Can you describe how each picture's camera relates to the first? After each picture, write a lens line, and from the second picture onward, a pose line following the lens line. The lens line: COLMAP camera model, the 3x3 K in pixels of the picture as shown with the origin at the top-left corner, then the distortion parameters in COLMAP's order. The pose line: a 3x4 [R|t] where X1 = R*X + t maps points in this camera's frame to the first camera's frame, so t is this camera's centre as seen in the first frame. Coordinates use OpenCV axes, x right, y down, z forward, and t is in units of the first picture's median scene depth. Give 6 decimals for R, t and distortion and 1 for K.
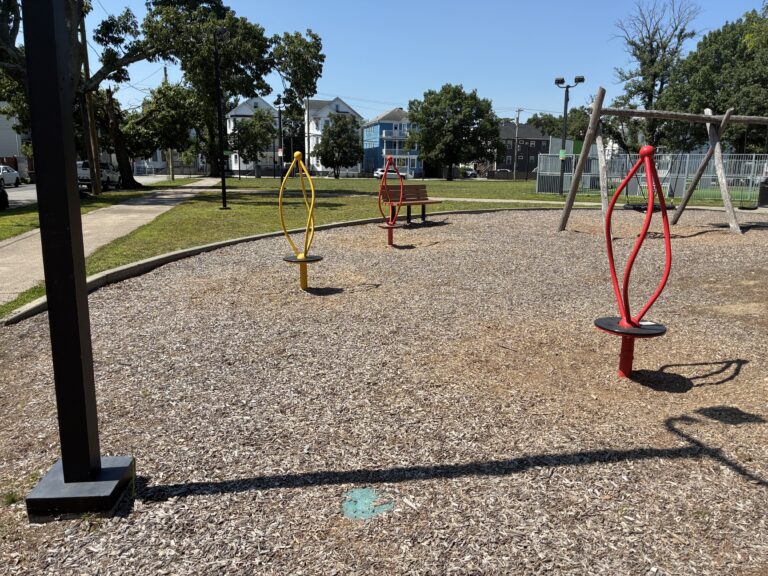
lens RADIAL K [[589.5, 0, 381.3], [0, 589.5, 286.3], [0, 0, 1]] dist [0.049416, 0.000685]
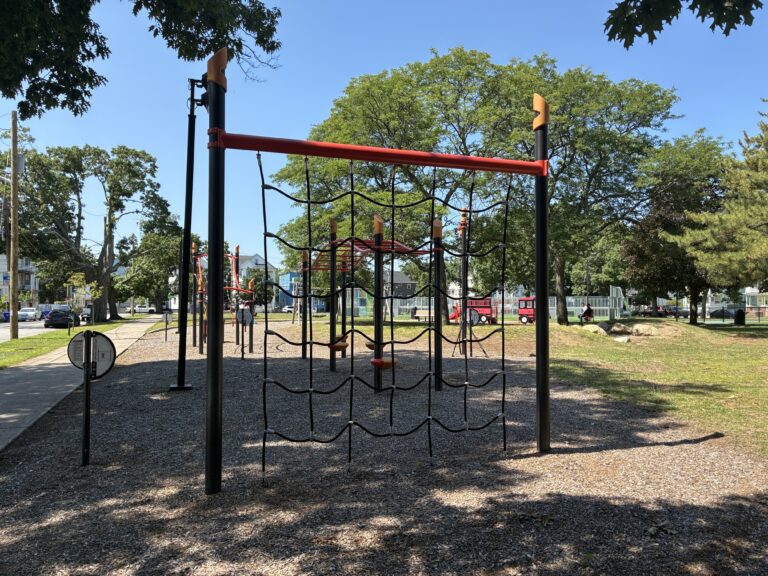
lens RADIAL K [[589.5, 0, 384.1], [0, 589.5, 288.1], [0, 0, 1]] dist [0.049416, 0.000685]
pose [[0.993425, -0.005806, 0.114339, 0.210181], [0.031435, 0.974163, -0.223648, 0.215396], [-0.110086, 0.225772, 0.967940, -1.059744]]
